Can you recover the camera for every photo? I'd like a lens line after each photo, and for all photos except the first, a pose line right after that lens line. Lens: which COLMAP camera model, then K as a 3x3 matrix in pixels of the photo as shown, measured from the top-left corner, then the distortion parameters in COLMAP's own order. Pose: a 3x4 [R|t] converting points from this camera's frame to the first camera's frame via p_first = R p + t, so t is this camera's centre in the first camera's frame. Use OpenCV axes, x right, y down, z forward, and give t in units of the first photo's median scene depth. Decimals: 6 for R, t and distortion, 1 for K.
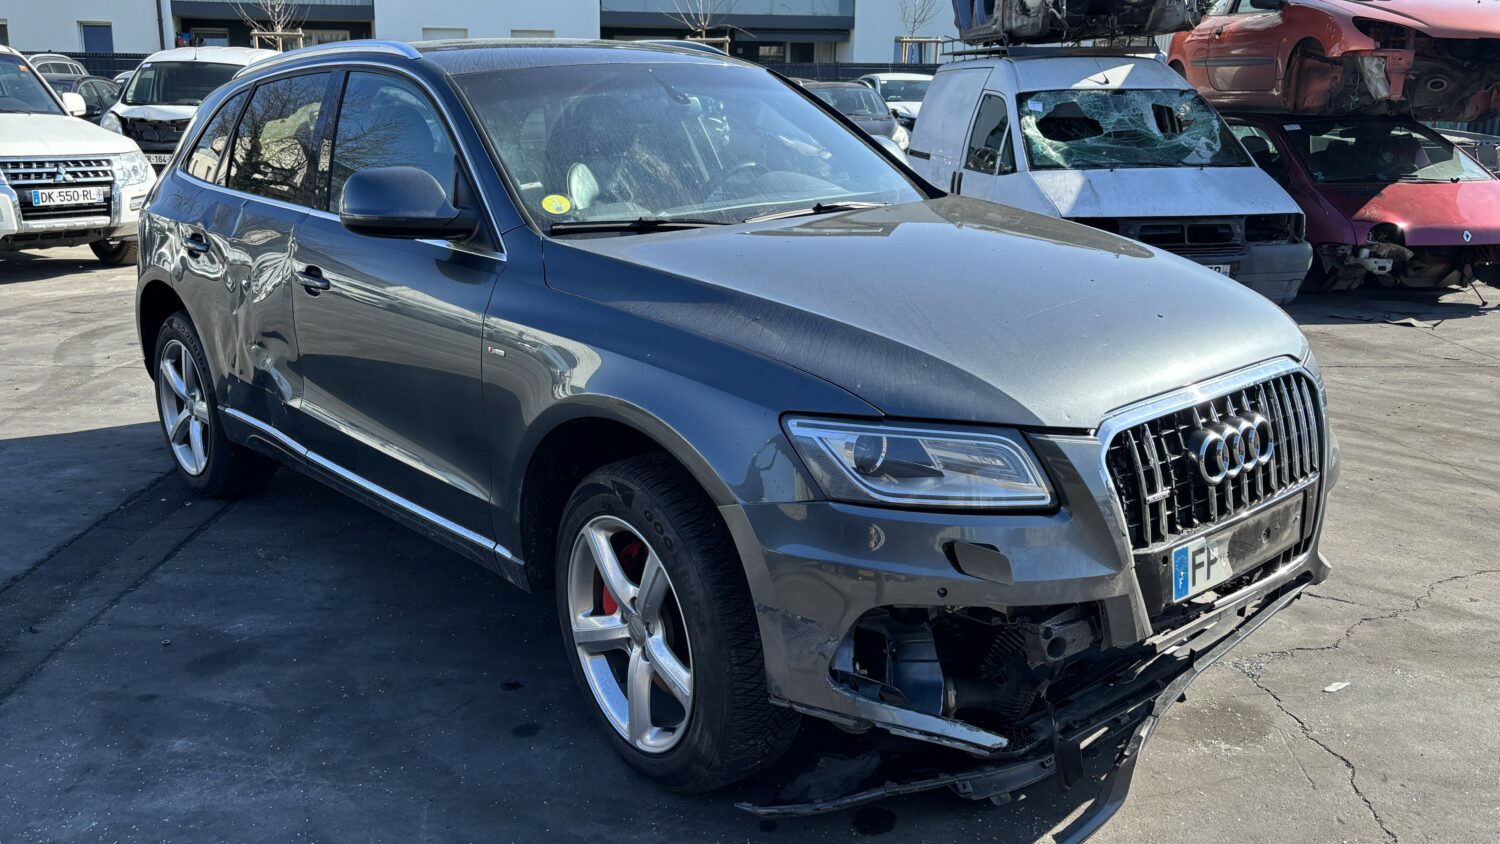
lens RADIAL K [[1341.9, 0, 704.4], [0, 1341.9, 329.3], [0, 0, 1]] dist [0.084302, -0.156602]
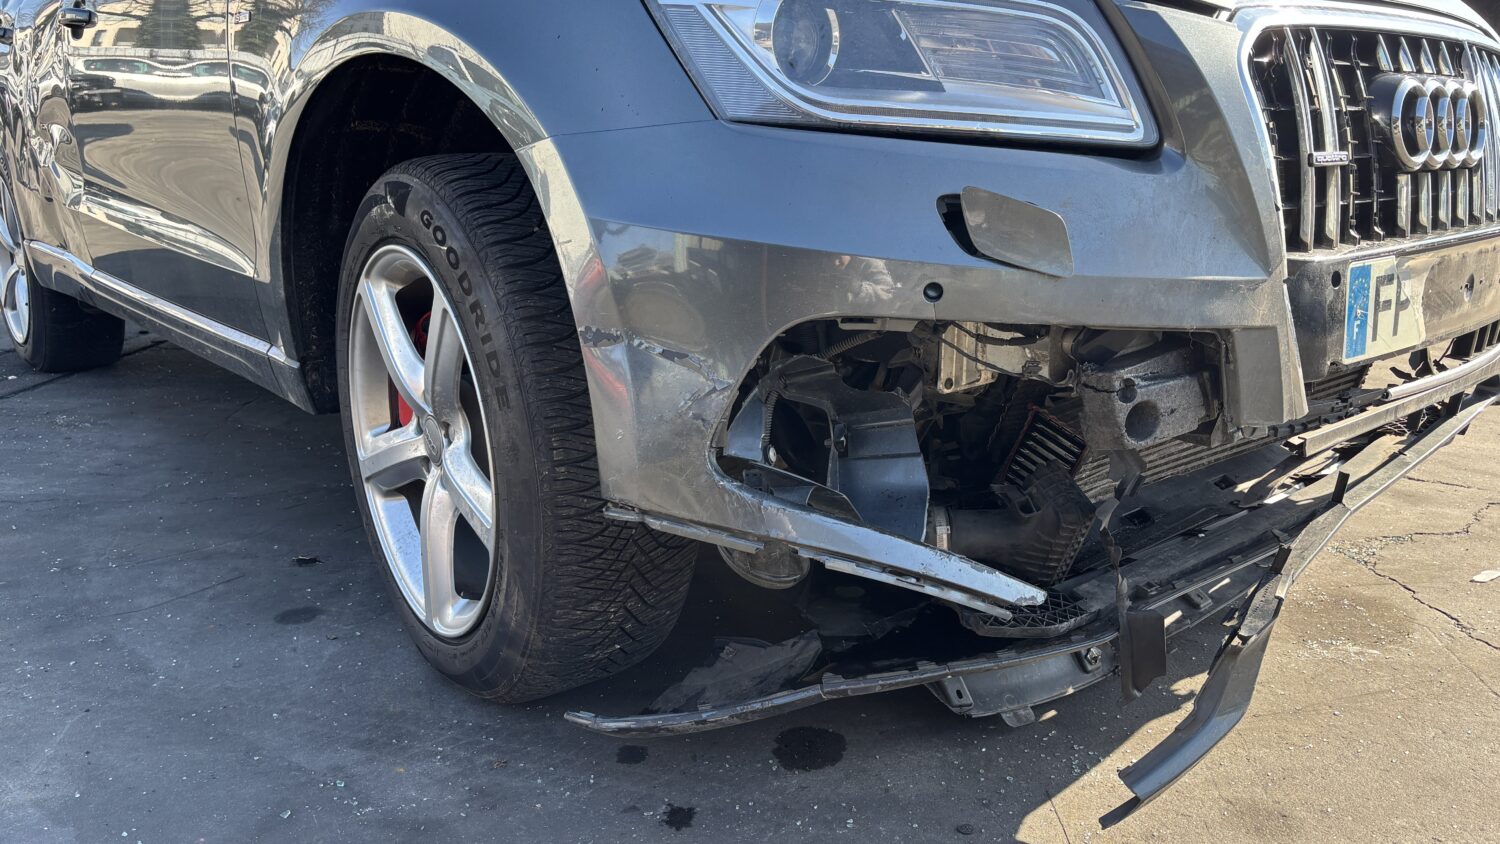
lens RADIAL K [[1200.6, 0, 750.0], [0, 1200.6, 381.1], [0, 0, 1]] dist [0.094911, -0.174800]
pose [[0.999542, 0.019235, 0.023368, 0.086125], [-0.019842, 0.999465, 0.026009, 0.193050], [-0.022855, -0.026460, 0.999389, 0.483413]]
